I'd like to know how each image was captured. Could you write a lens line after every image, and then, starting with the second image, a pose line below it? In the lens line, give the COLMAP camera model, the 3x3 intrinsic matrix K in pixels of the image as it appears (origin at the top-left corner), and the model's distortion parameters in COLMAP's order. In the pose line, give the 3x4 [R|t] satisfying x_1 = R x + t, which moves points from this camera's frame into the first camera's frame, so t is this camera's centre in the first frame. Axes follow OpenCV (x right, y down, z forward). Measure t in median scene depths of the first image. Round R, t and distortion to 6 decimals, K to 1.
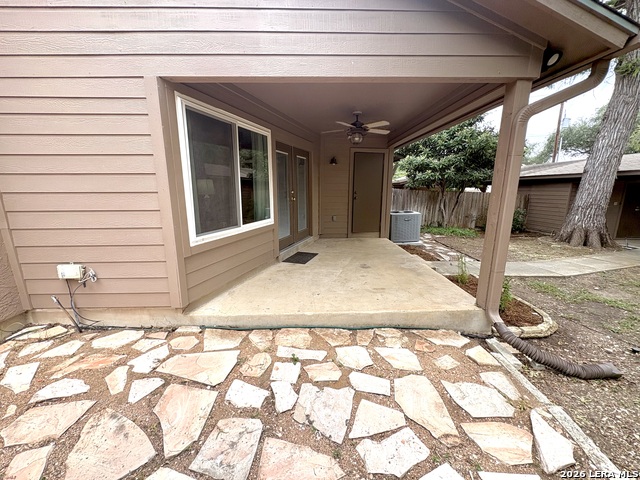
lens RADIAL K [[255.9, 0, 319.0], [0, 255.9, 240.4], [0, 0, 1]] dist [-0.001888, 0.000417]
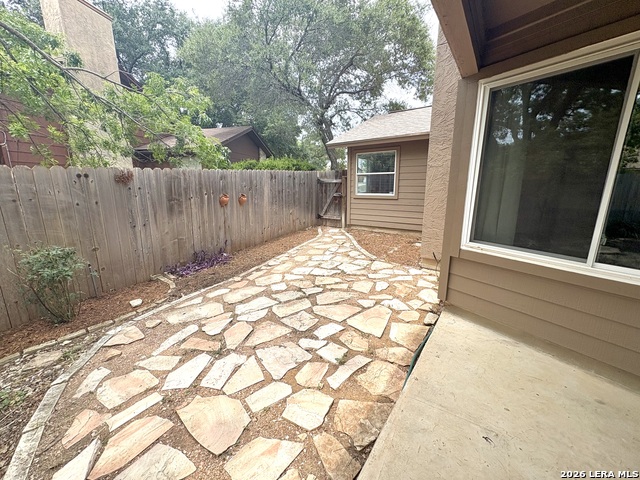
lens RADIAL K [[255.9, 0, 320.7], [0, 255.9, 240.2], [0, 0, 1]] dist [-0.001888, 0.000417]
pose [[-0.602605, 0.183454, -0.776667, 0.524786], [-0.157536, 0.926723, 0.341127, -0.241115], [0.782336, 0.327918, -0.529547, 1.074207]]
